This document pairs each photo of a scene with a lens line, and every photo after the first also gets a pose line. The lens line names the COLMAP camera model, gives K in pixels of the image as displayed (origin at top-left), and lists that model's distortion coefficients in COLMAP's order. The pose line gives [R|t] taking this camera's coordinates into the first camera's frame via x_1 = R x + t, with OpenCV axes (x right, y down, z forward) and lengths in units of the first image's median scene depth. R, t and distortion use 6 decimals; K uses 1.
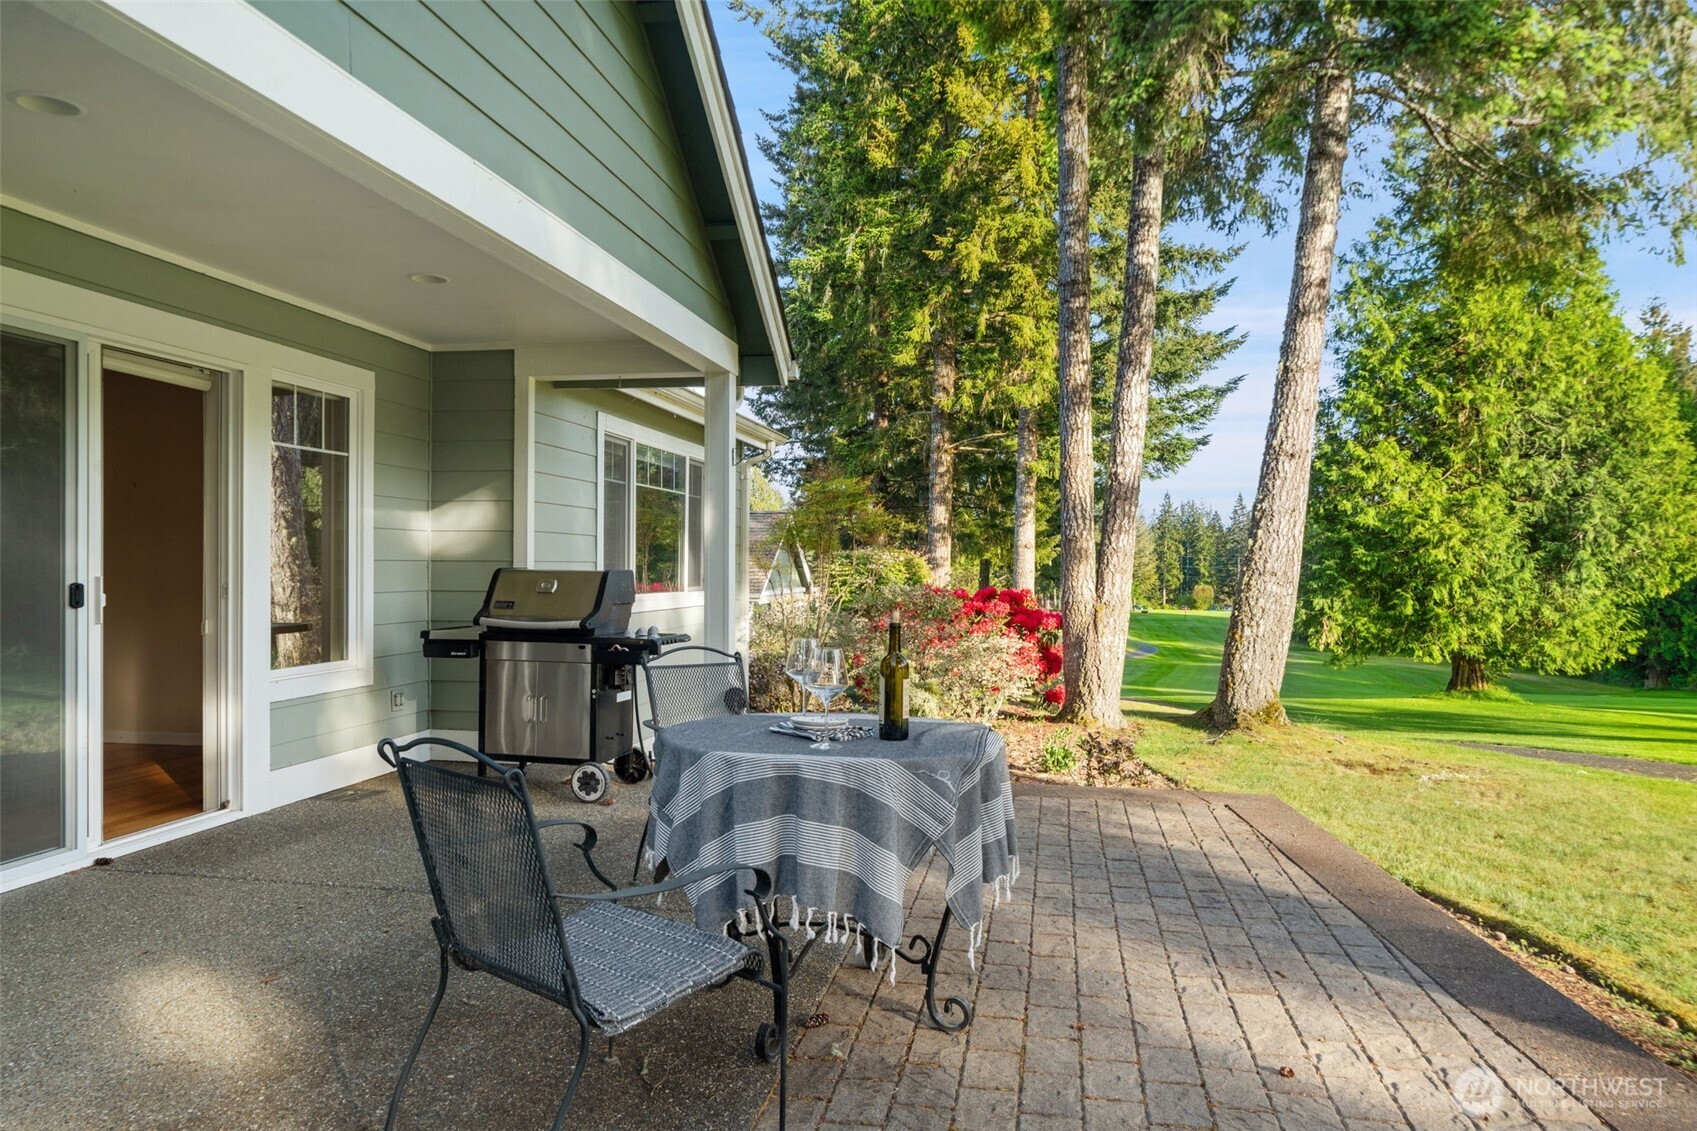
lens RADIAL K [[1313.7, 0, 848.5], [0, 1313.7, 565.5], [0, 0, 1]] dist [0.002631, 0.000509]
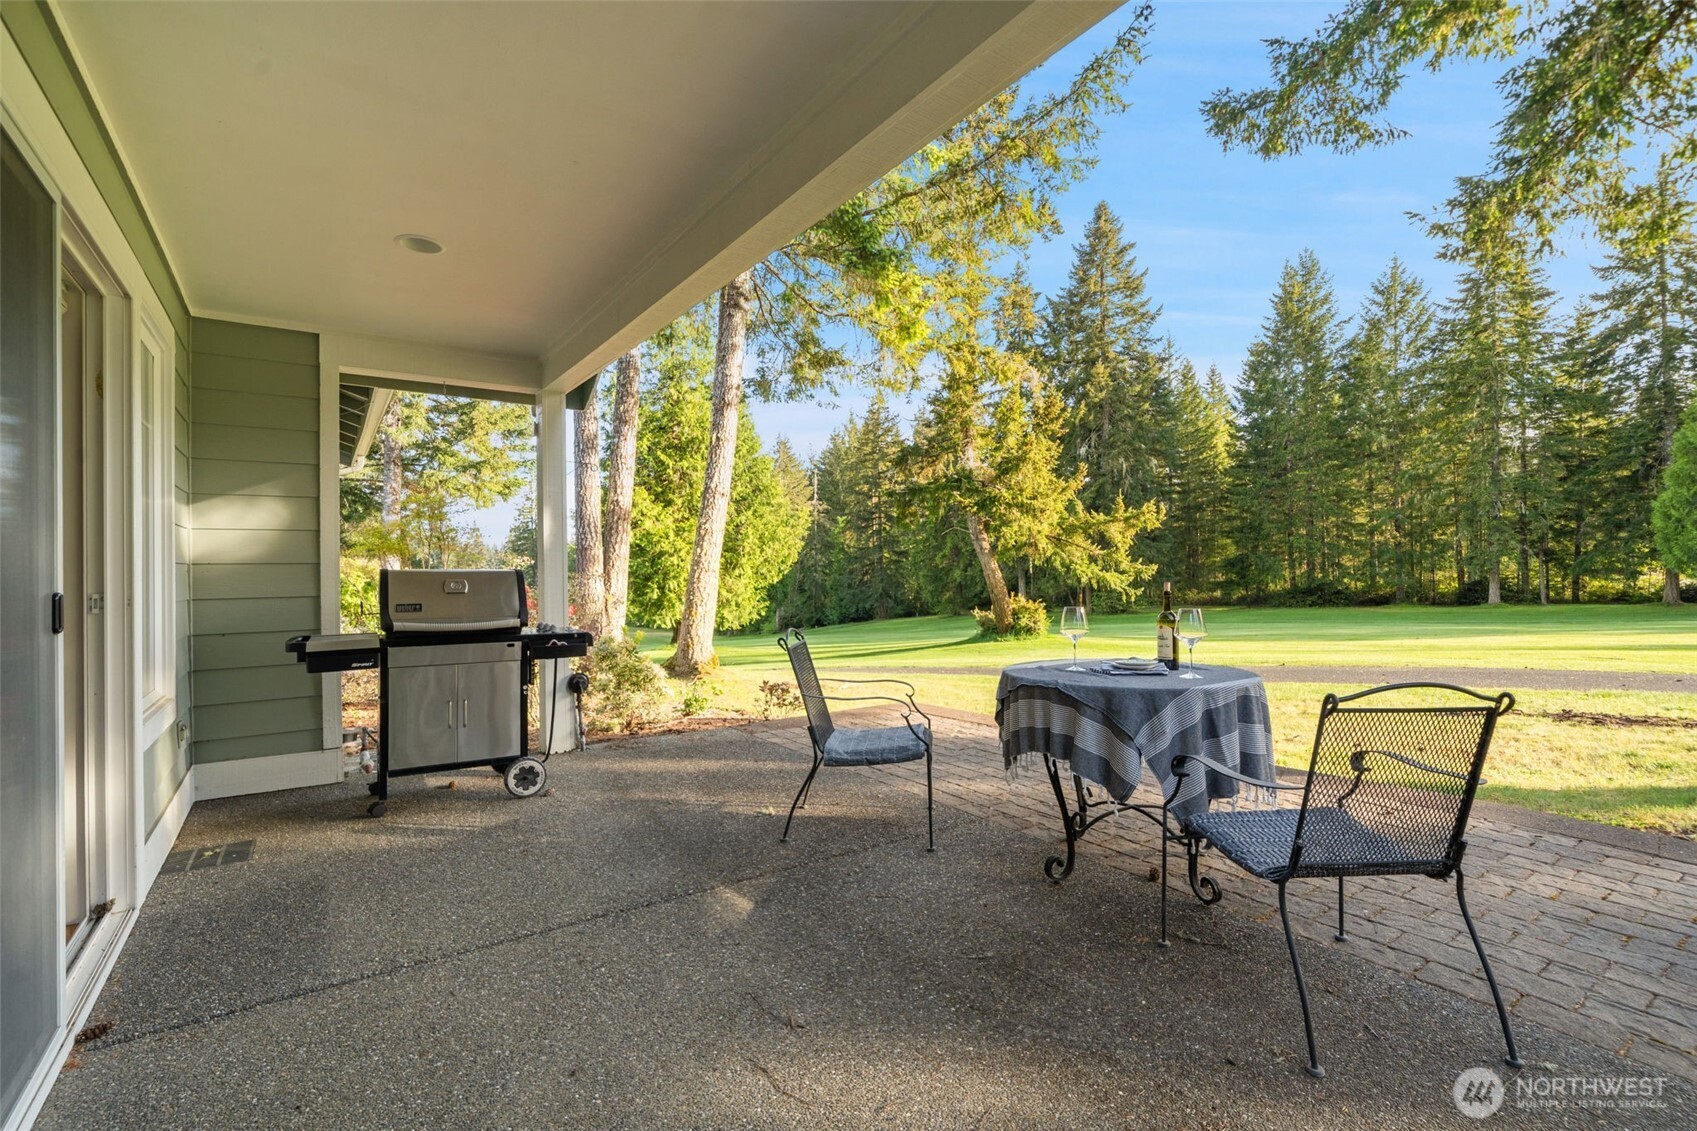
lens RADIAL K [[849.0, 0, 869.8], [0, 849.0, 560.1], [0, 0, 1]] dist [0.005387, 0.000508]
pose [[0.643975, -0.005999, 0.765023, -0.201847], [0.016893, 0.999837, -0.006380, 0.001944], [-0.764860, 0.017033, 0.643971, 0.140320]]
